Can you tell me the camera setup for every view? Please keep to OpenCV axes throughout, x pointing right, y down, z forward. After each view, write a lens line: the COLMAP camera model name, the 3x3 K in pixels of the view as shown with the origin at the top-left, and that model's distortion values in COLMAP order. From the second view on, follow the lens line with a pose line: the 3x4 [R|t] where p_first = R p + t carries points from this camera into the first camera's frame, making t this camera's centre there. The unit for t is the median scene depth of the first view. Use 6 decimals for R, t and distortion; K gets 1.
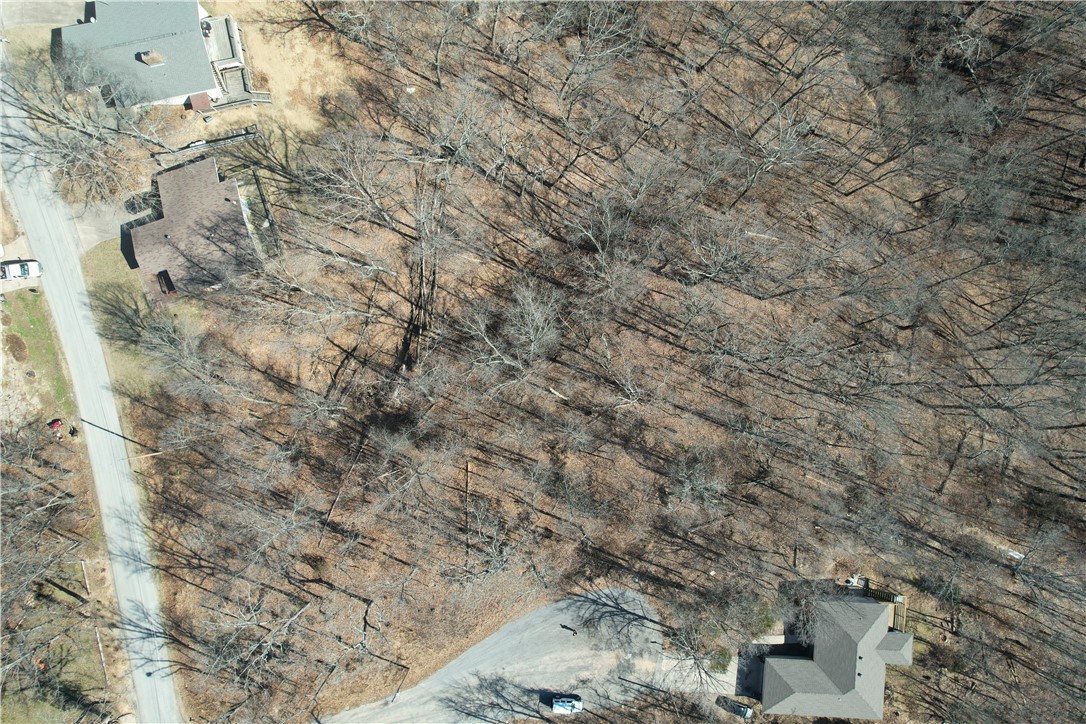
lens RADIAL K [[699.0, 0, 544.8], [0, 699.0, 369.5], [0, 0, 1]] dist [-0.086267, 0.081533]
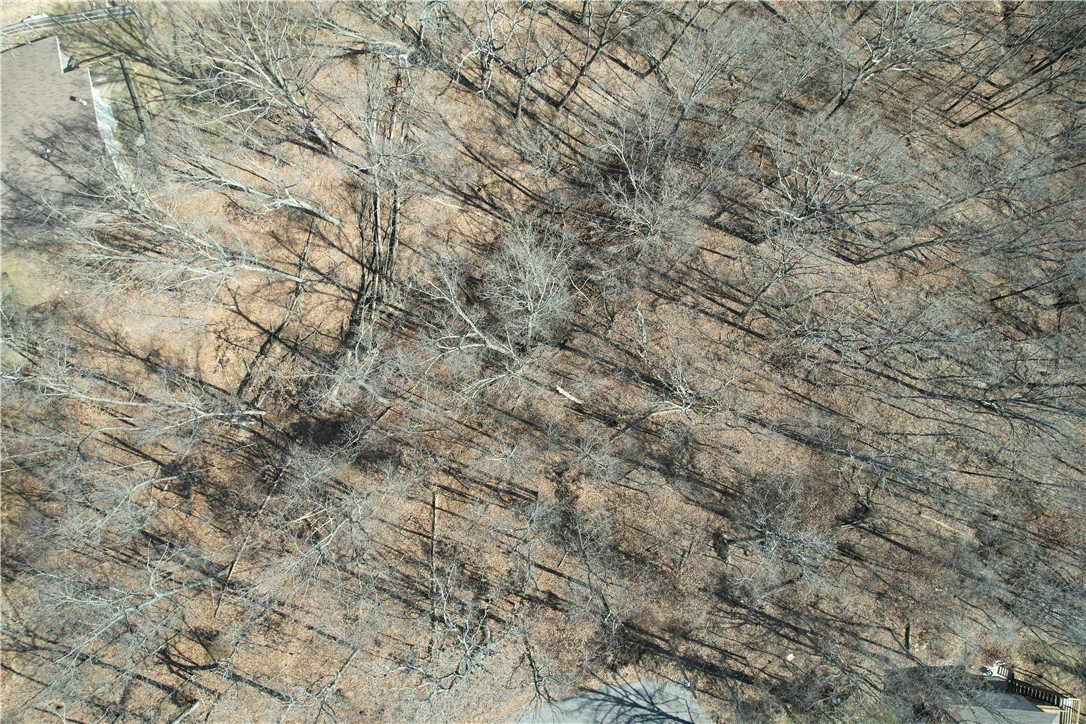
lens RADIAL K [[699.0, 0, 544.8], [0, 699.0, 369.5], [0, 0, 1]] dist [-0.086267, 0.081533]
pose [[0.999960, 0.008812, -0.001280, -0.003205], [-0.008806, 0.999949, 0.004876, 0.006656], [0.001323, -0.004864, 0.999987, 0.312397]]
